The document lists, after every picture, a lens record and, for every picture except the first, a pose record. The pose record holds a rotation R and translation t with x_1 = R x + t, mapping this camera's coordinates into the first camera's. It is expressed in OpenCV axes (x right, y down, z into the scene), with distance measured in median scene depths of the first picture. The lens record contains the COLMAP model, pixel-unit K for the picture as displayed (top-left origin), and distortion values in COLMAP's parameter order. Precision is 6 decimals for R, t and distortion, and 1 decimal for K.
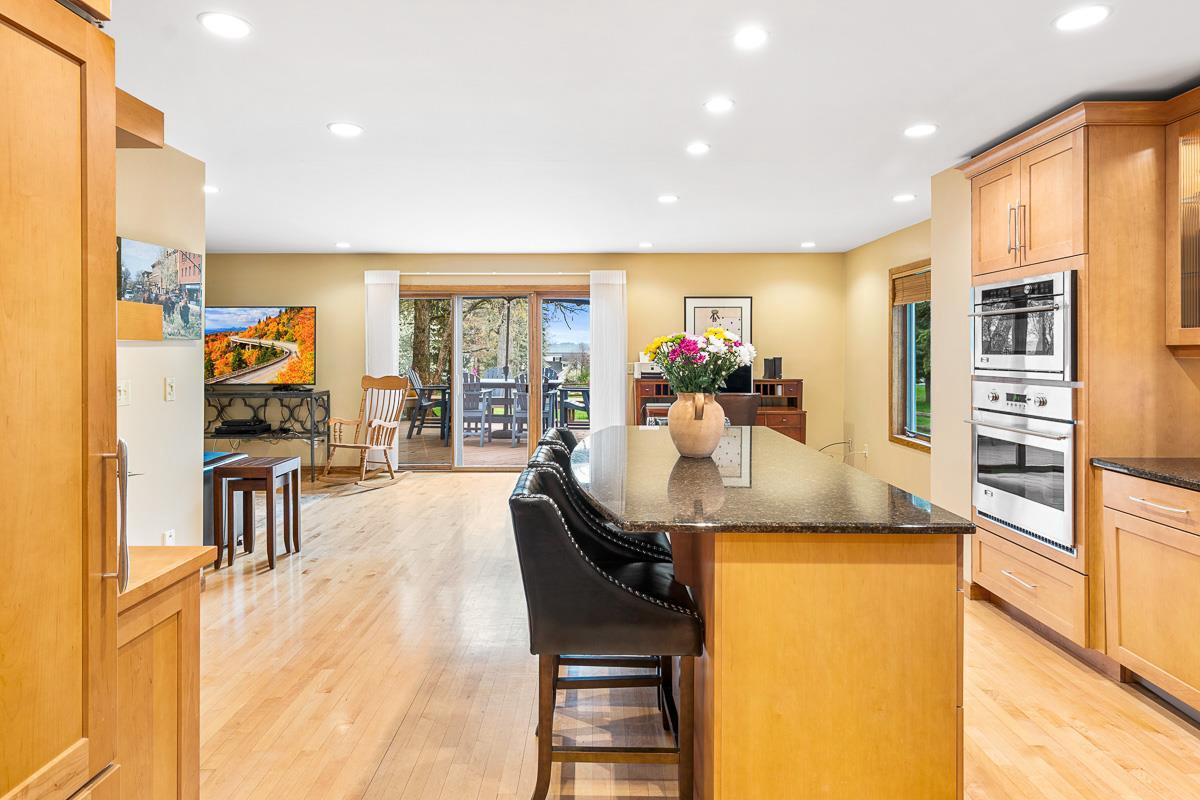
lens RADIAL K [[673.7, 0, 597.8], [0, 673.7, 351.6], [0, 0, 1]] dist [0.000452, 0.000341]
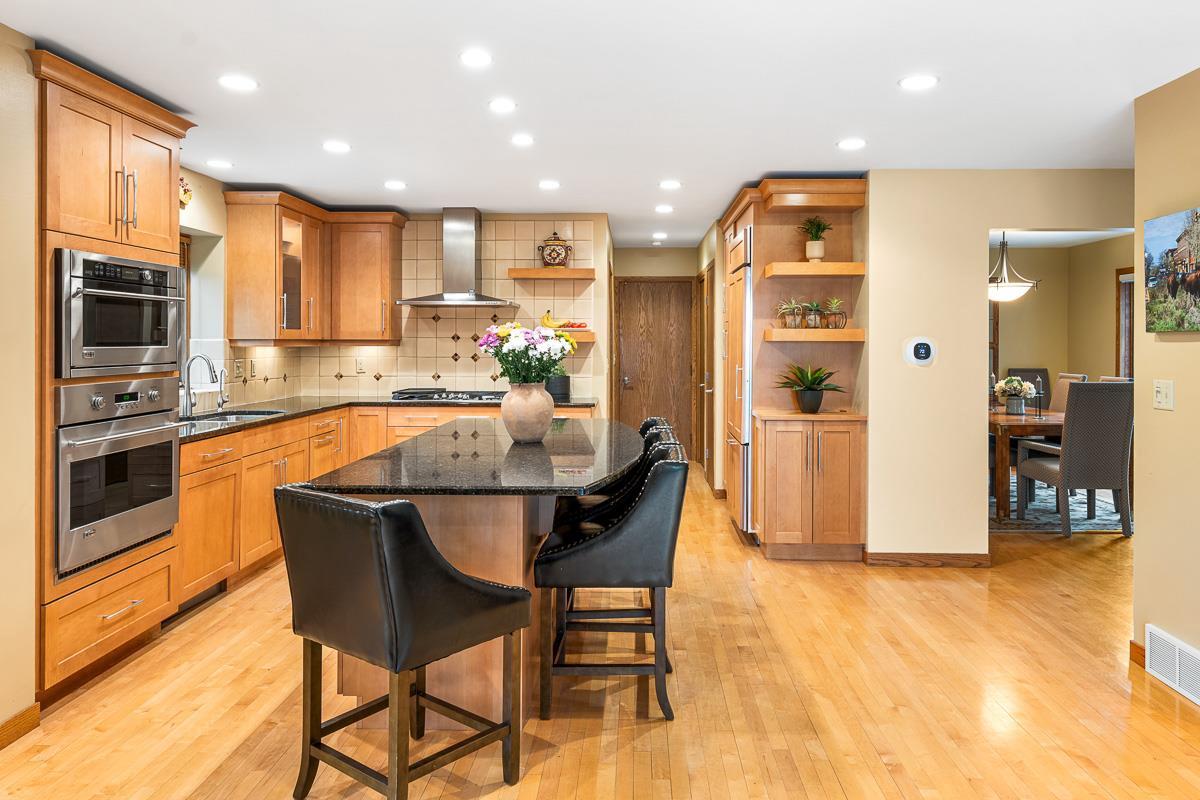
lens RADIAL K [[817.4, 0, 606.0], [0, 817.4, 344.0], [0, 0, 1]] dist [-0.001077, -0.000242]
pose [[-0.999767, -0.004826, 0.021062, -0.007195], [-0.004724, 0.999977, 0.004884, -0.004432], [-0.021085, 0.004784, -0.999766, 1.384232]]
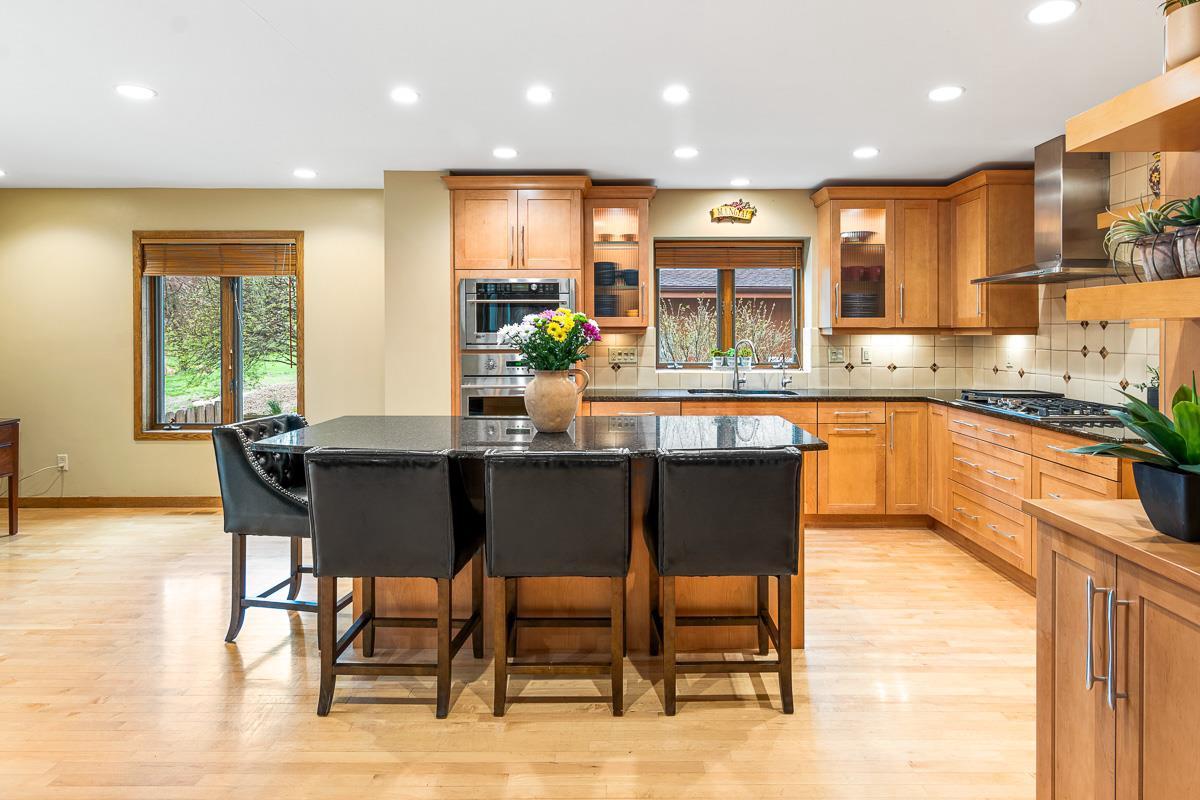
lens RADIAL K [[702.7, 0, 624.4], [0, 702.7, 334.2], [0, 0, 1]] dist [0.000512, 0.001378]
pose [[-0.009111, -0.005625, 0.999943, -0.565433], [0.001993, 0.999982, 0.005643, -0.000149], [-0.999957, 0.002045, -0.009100, 0.542584]]
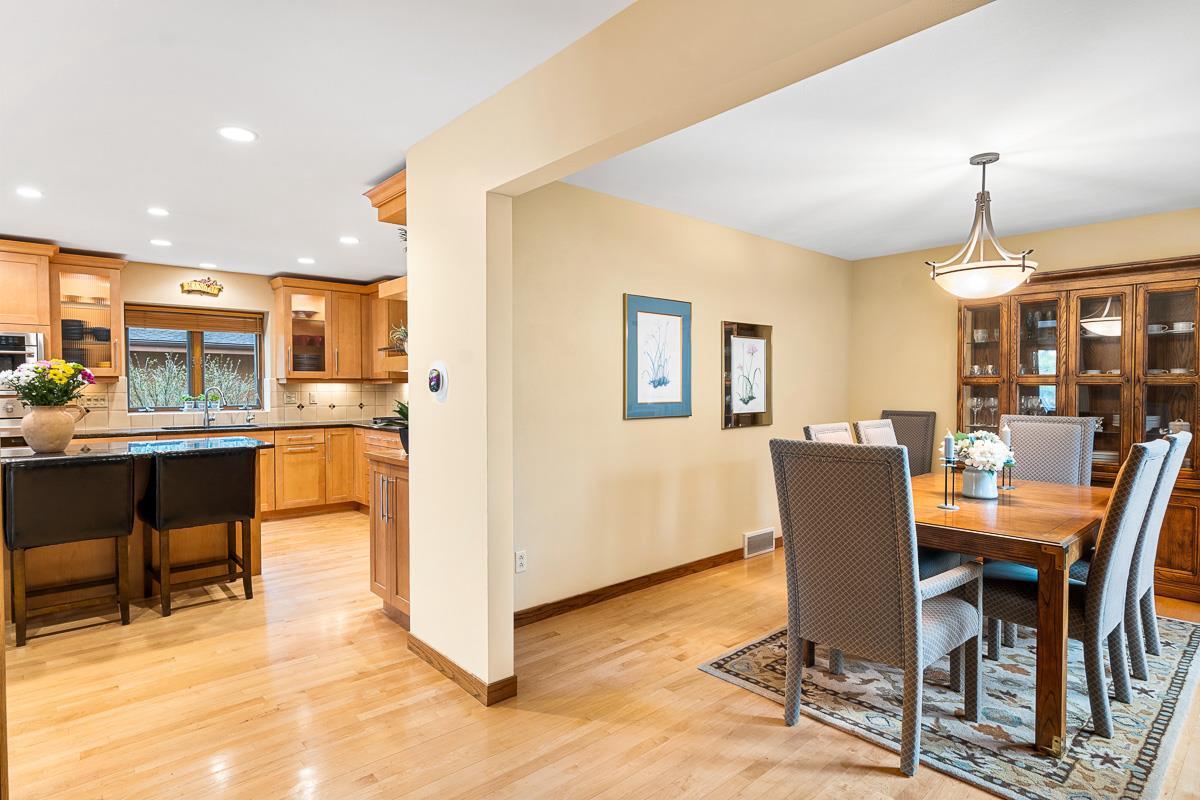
lens RADIAL K [[631.8, 0, 600.0], [0, 631.8, 400.0], [0, 0, 1]] dist [0.000583, 0.000507]
pose [[-0.669456, -0.016913, 0.742659, -0.943412], [0.000557, 0.999729, 0.023270, 0.011840], [-0.742852, 0.015992, -0.669265, 0.620701]]
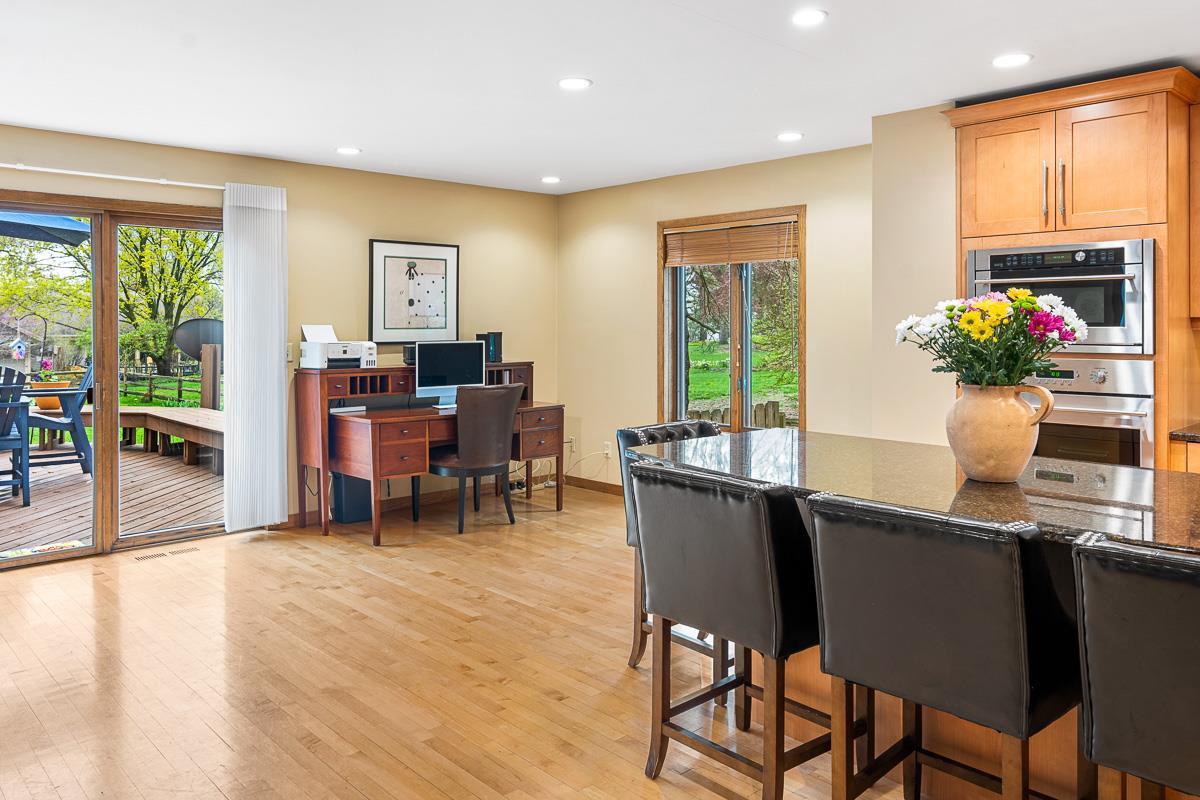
lens RADIAL K [[869.4, 0, 595.0], [0, 869.4, 323.0], [0, 0, 1]] dist [-0.000192, 0.002264]
pose [[0.729287, -0.000344, 0.684207, -0.441450], [0.001534, 0.999998, -0.001133, -0.000096], [-0.684206, 0.001876, 0.729287, 0.386025]]
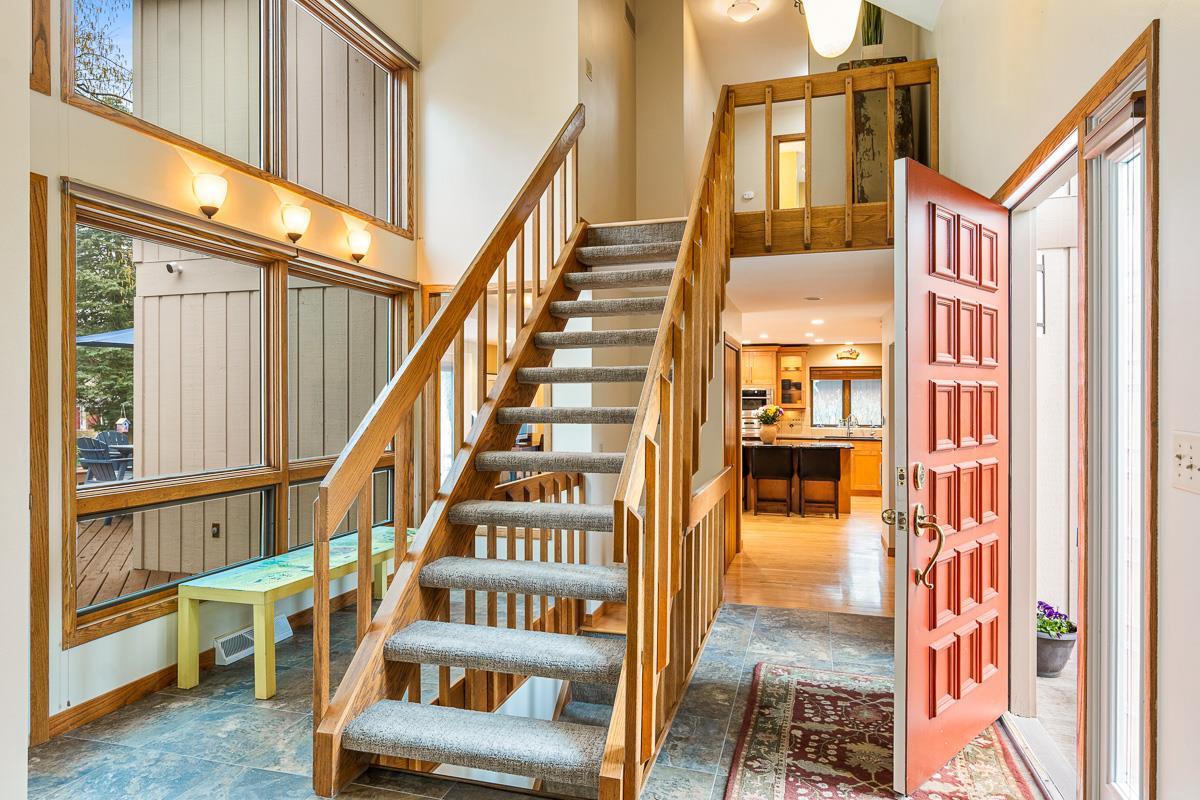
lens RADIAL K [[716.6, 0, 600.0], [0, 716.6, 400.0], [0, 0, 1]] dist [-0.001560, 0.000211]
pose [[0.273442, -0.004114, 0.961880, -2.068065], [0.001606, 0.999991, 0.003821, -0.043615], [-0.961887, 0.000500, 0.273446, 0.503866]]
